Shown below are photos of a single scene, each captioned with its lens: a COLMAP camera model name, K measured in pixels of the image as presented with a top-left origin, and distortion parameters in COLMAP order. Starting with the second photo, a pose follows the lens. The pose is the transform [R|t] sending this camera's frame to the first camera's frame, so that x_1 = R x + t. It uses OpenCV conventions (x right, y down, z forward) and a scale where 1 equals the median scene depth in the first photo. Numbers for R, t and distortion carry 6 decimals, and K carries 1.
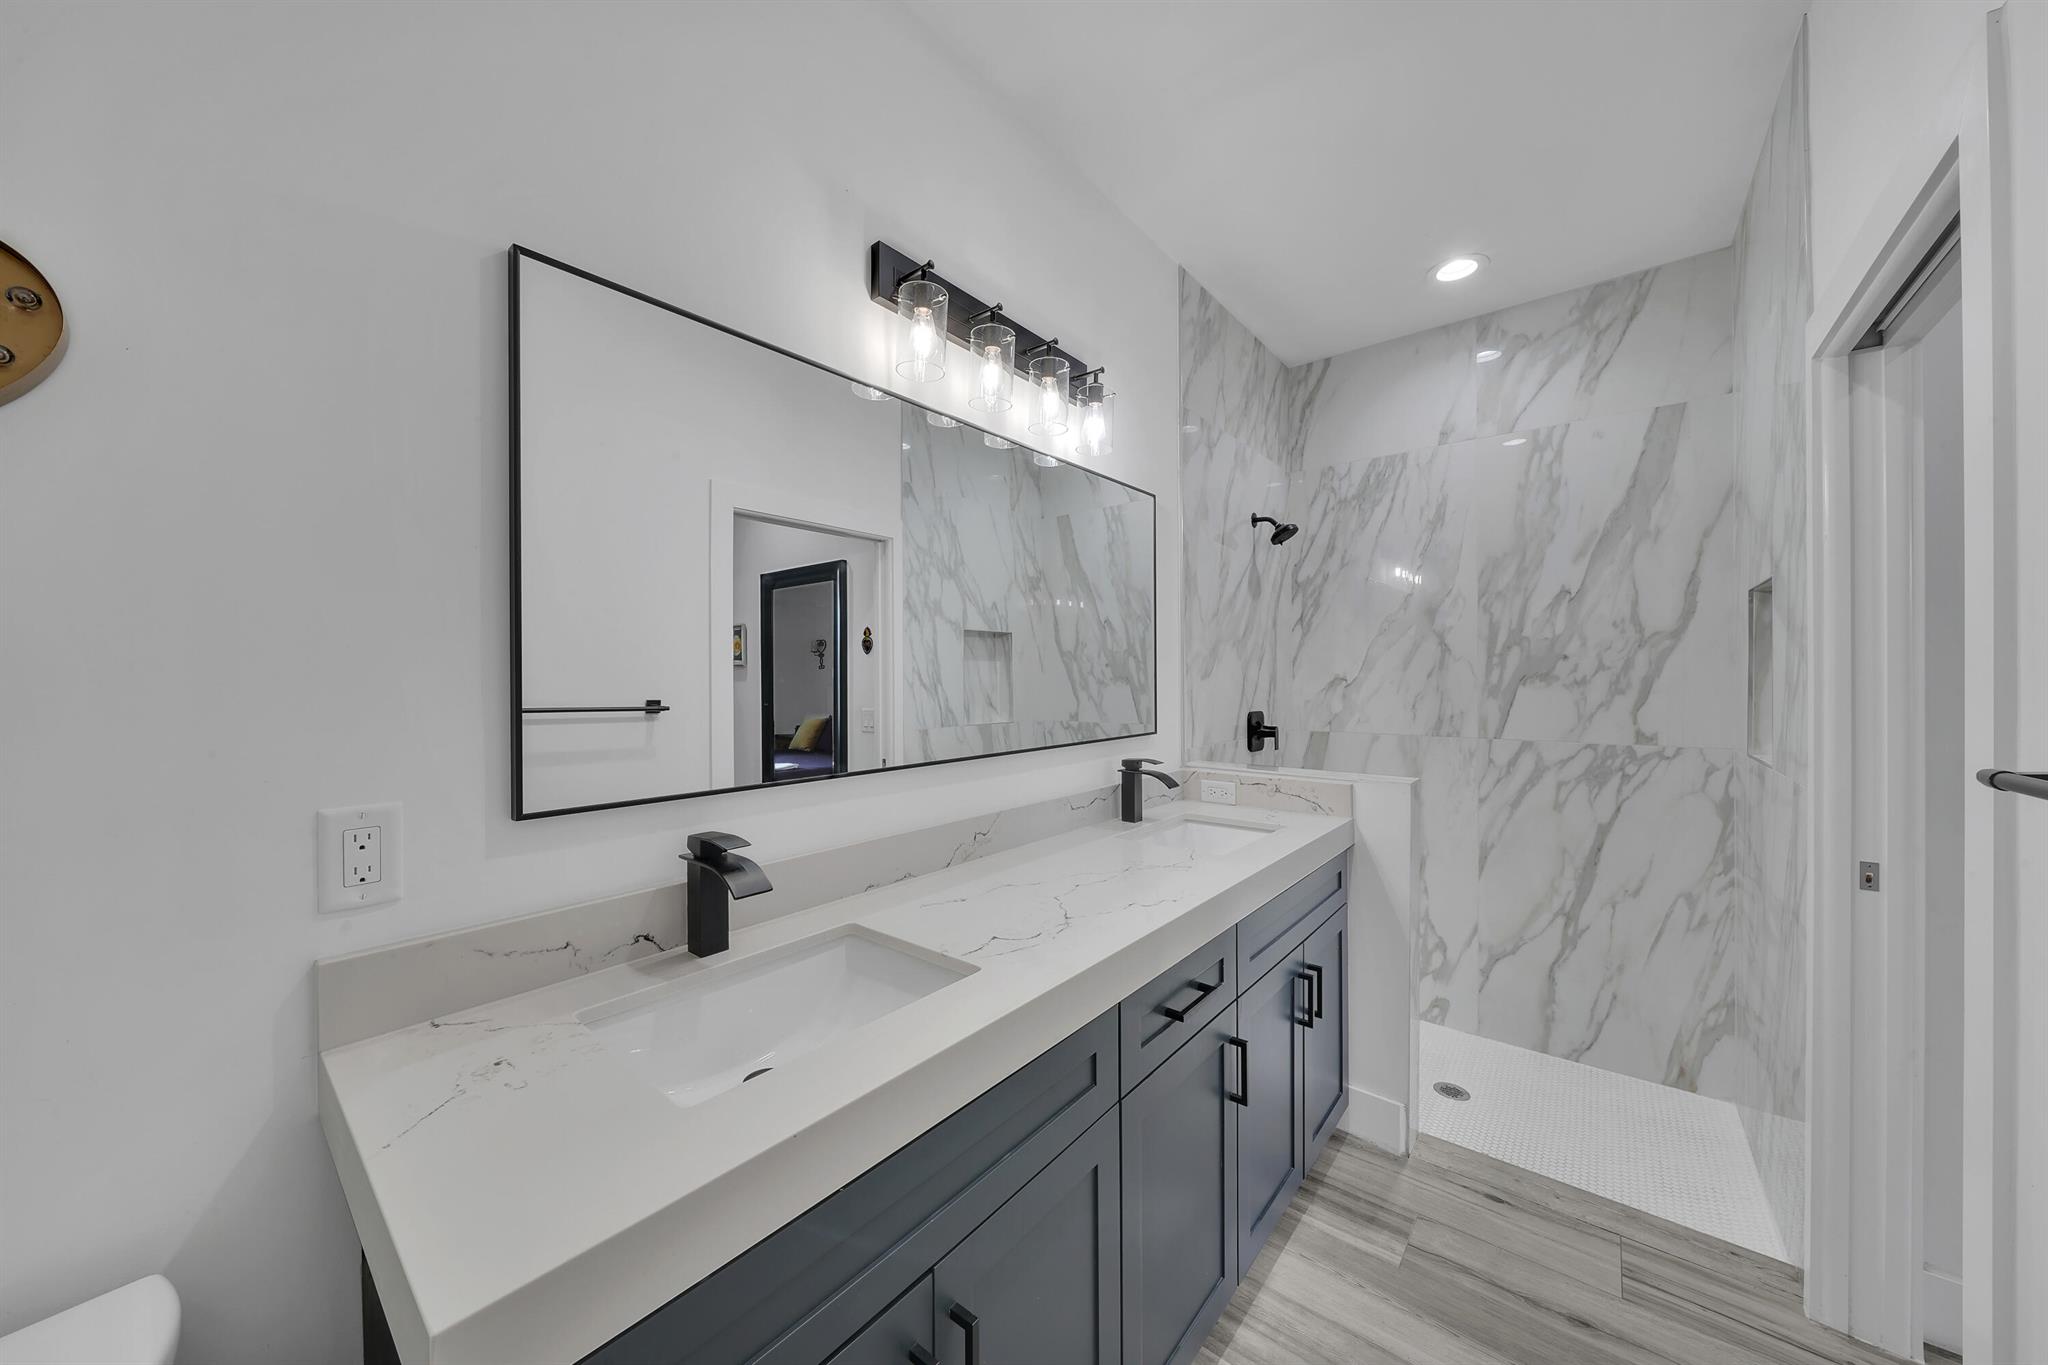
lens RADIAL K [[699.5, 0, 1024.0], [0, 699.5, 682.5], [0, 0, 1]] dist [-0.000249, -0.000014]
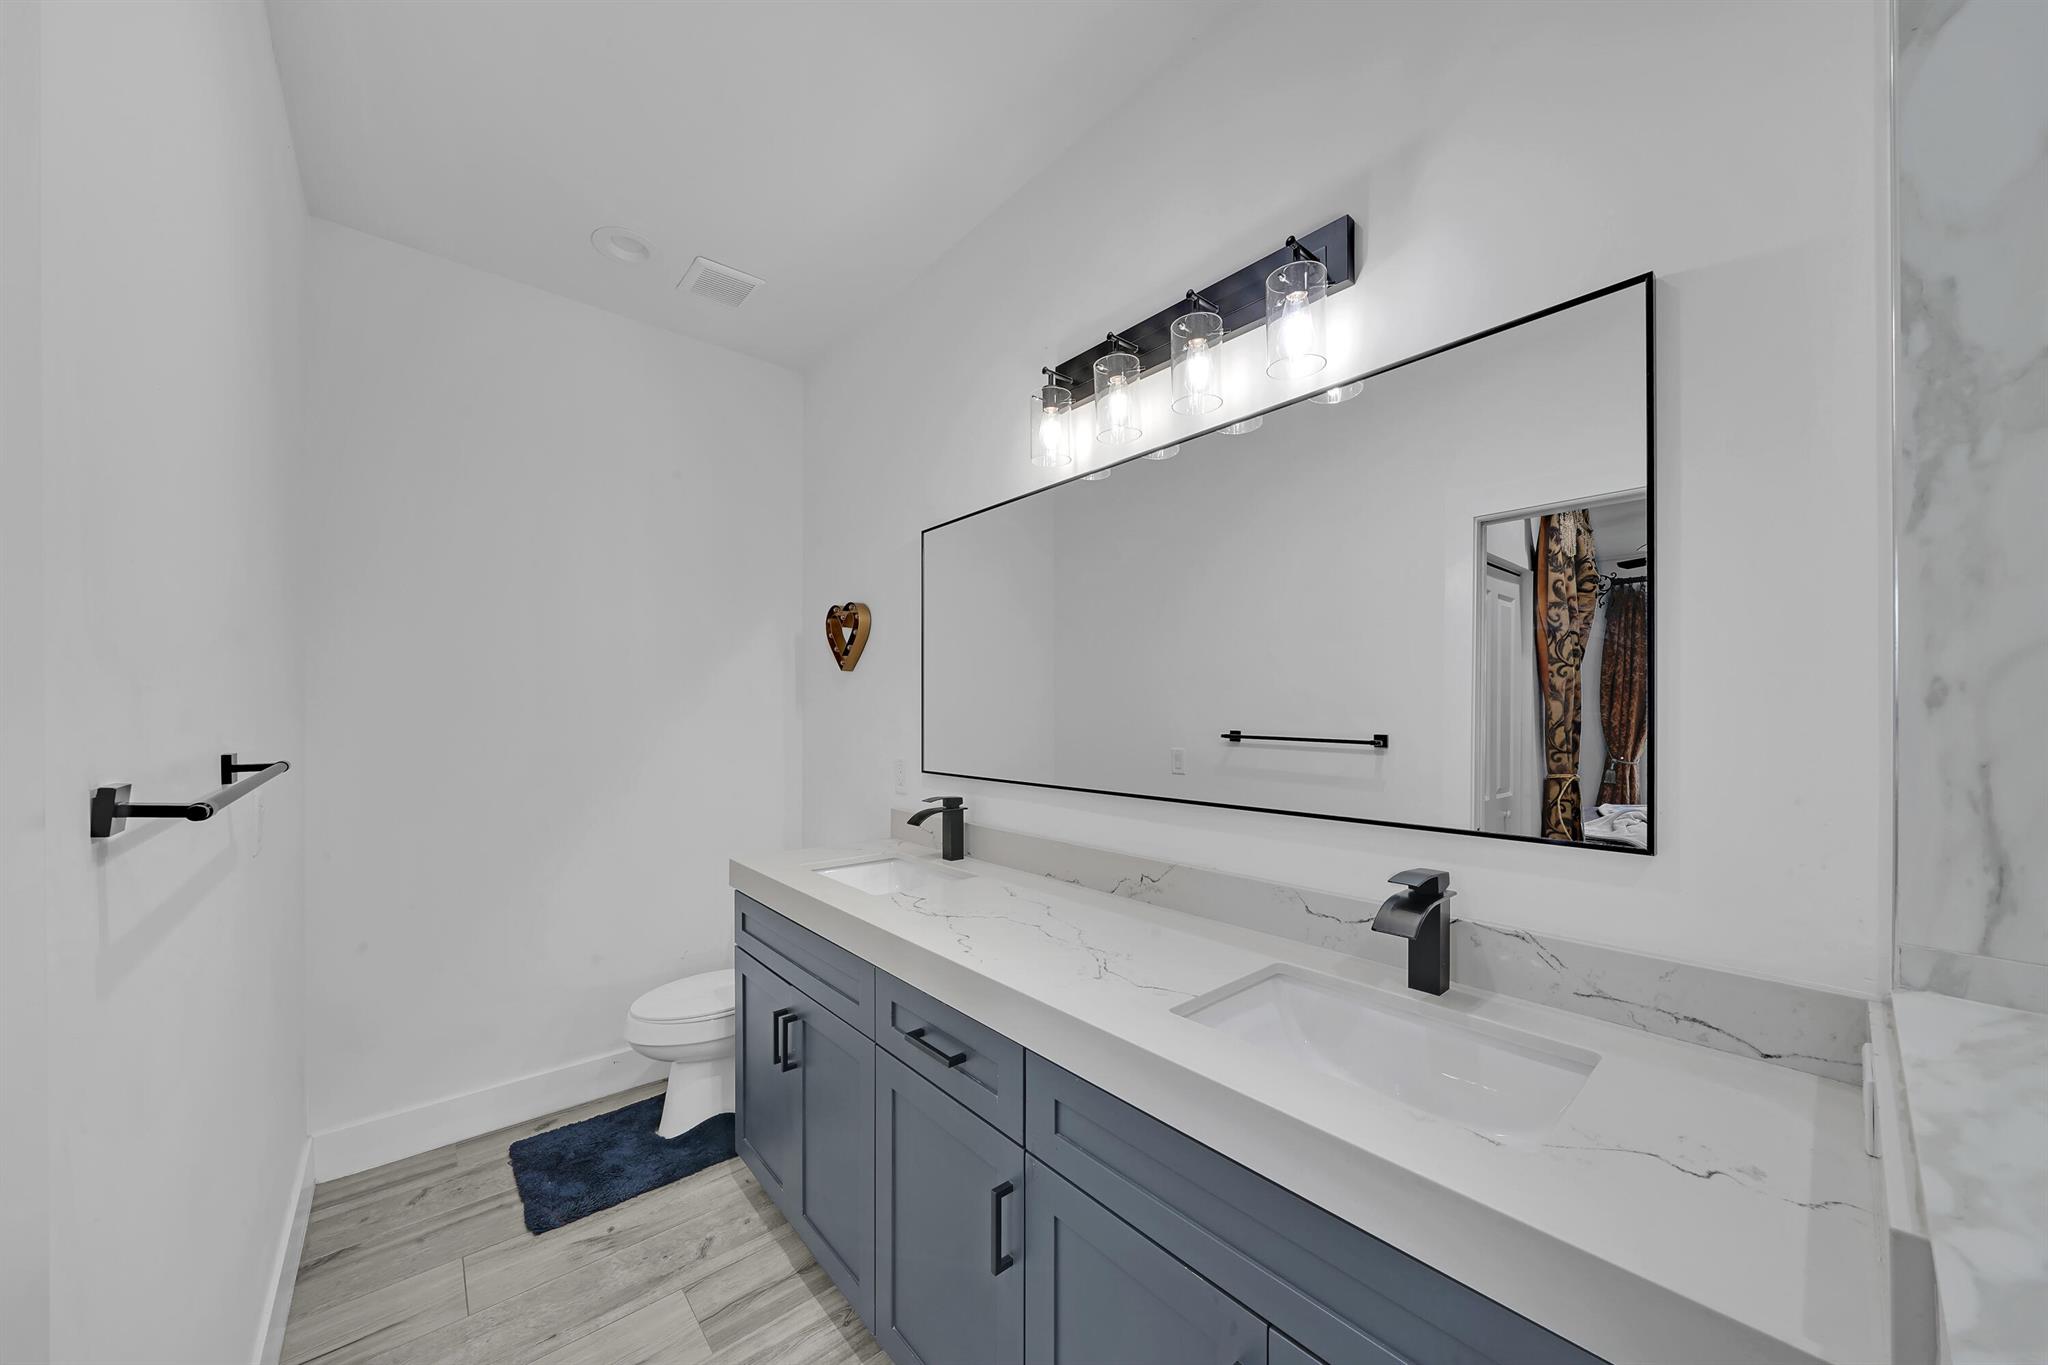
lens RADIAL K [[732.0, 0, 1026.4], [0, 732.0, 713.8], [0, 0, 1]] dist [-0.000781, -0.000052]
pose [[-0.166143, 0.004068, -0.986093, 0.920462], [-0.007677, 0.999956, 0.005419, -0.011179], [0.986072, 0.008470, -0.166104, 0.971808]]
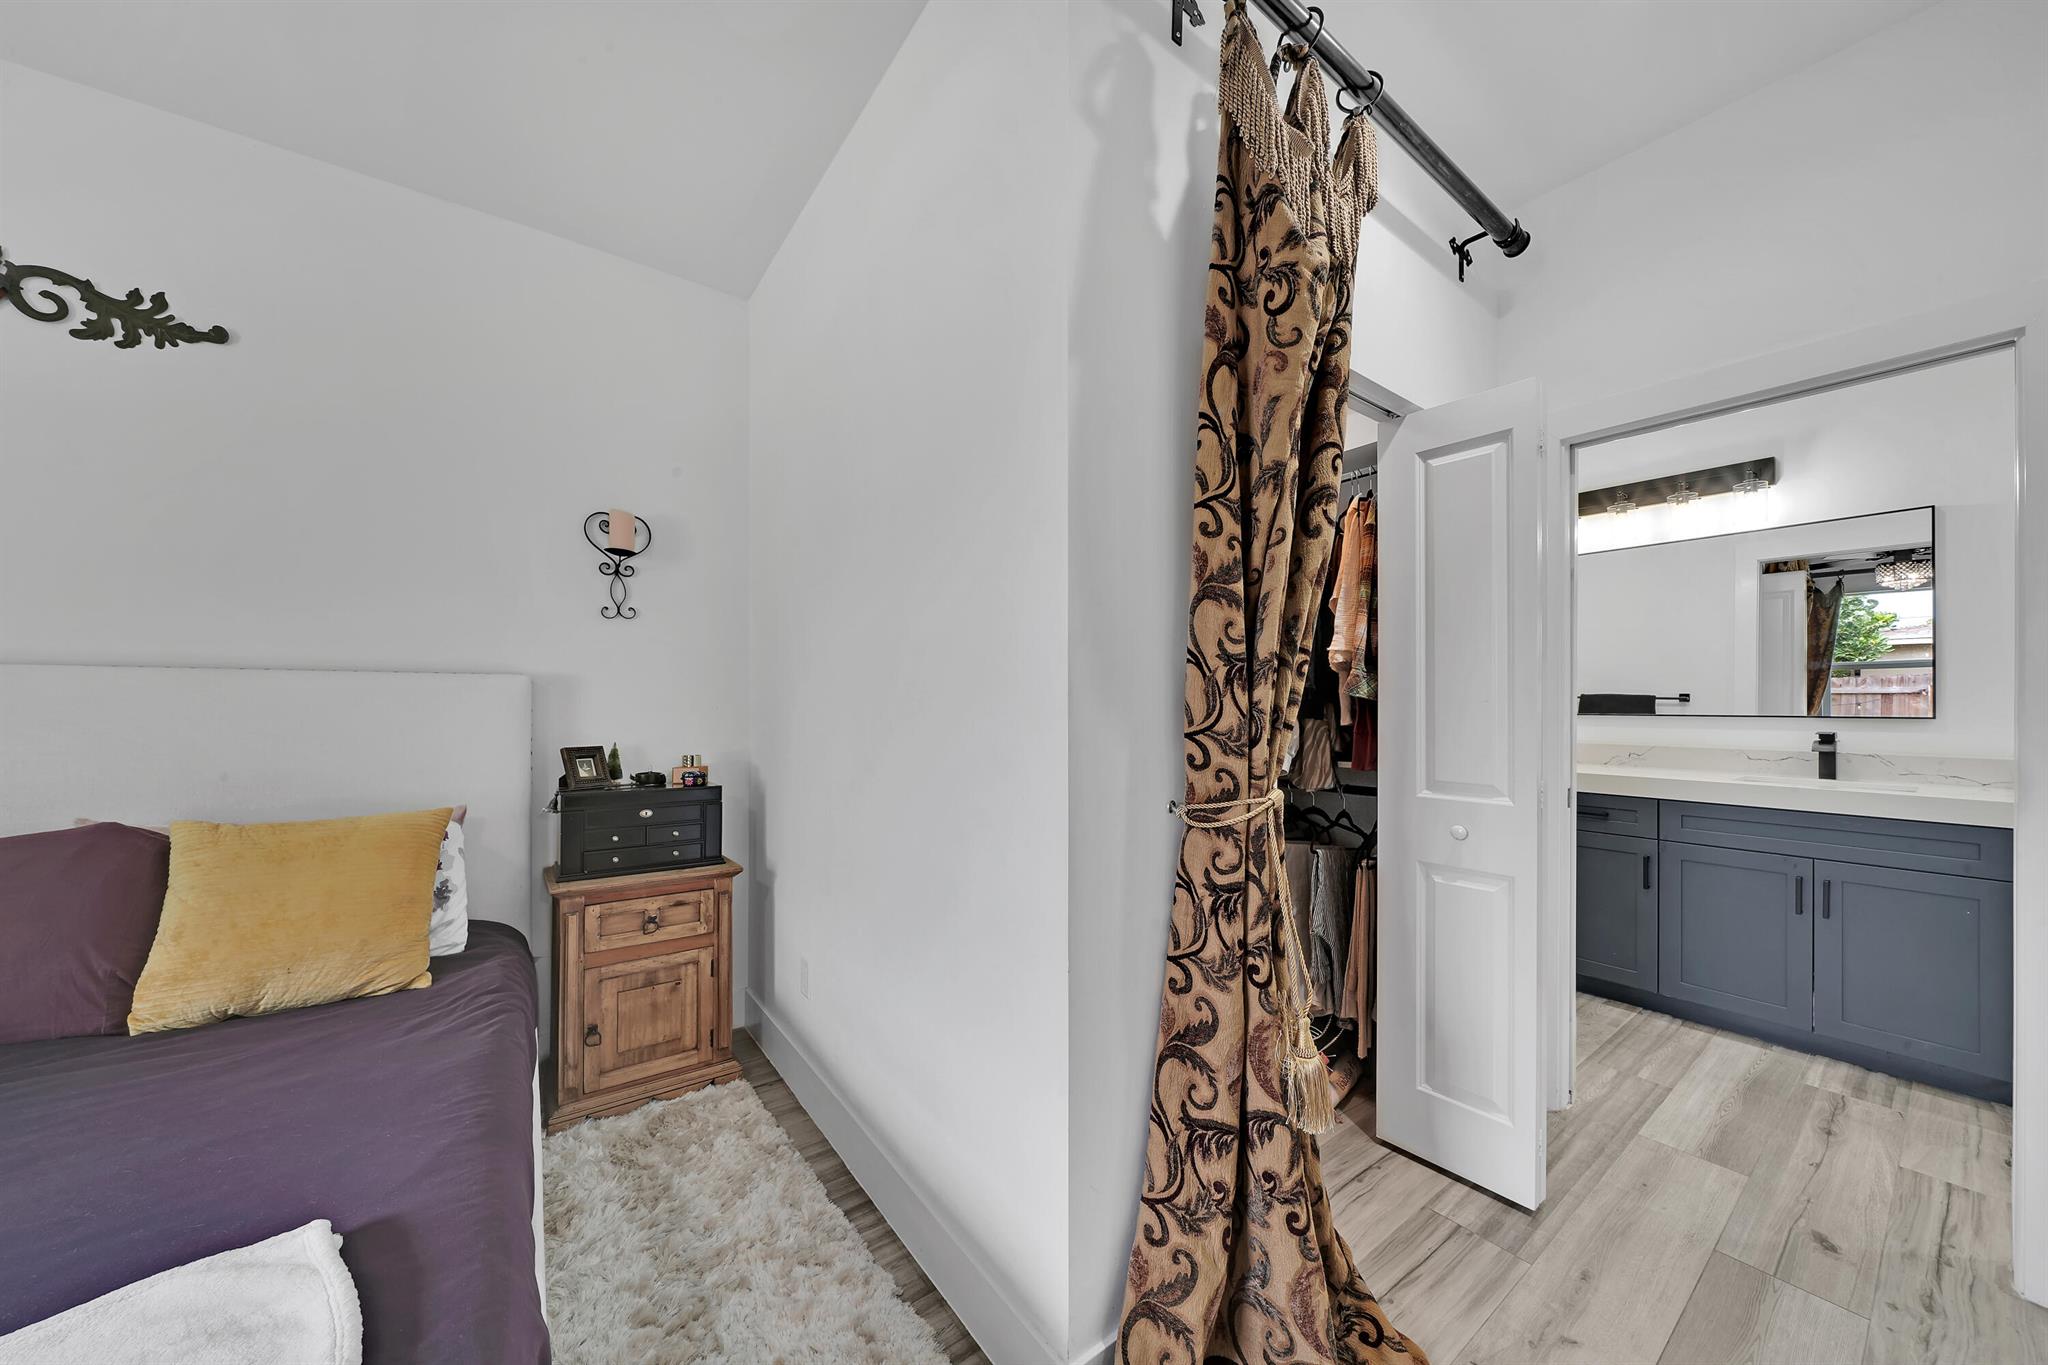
lens RADIAL K [[702.1, 0, 1017.1], [0, 702.1, 710.2], [0, 0, 1]] dist [-0.000225, 0.000007]
pose [[-0.247548, 0.009553, -0.968829, 2.195263], [-0.002014, 0.999944, 0.010375, 0.068020], [0.968874, 0.004519, -0.247515, -0.157315]]
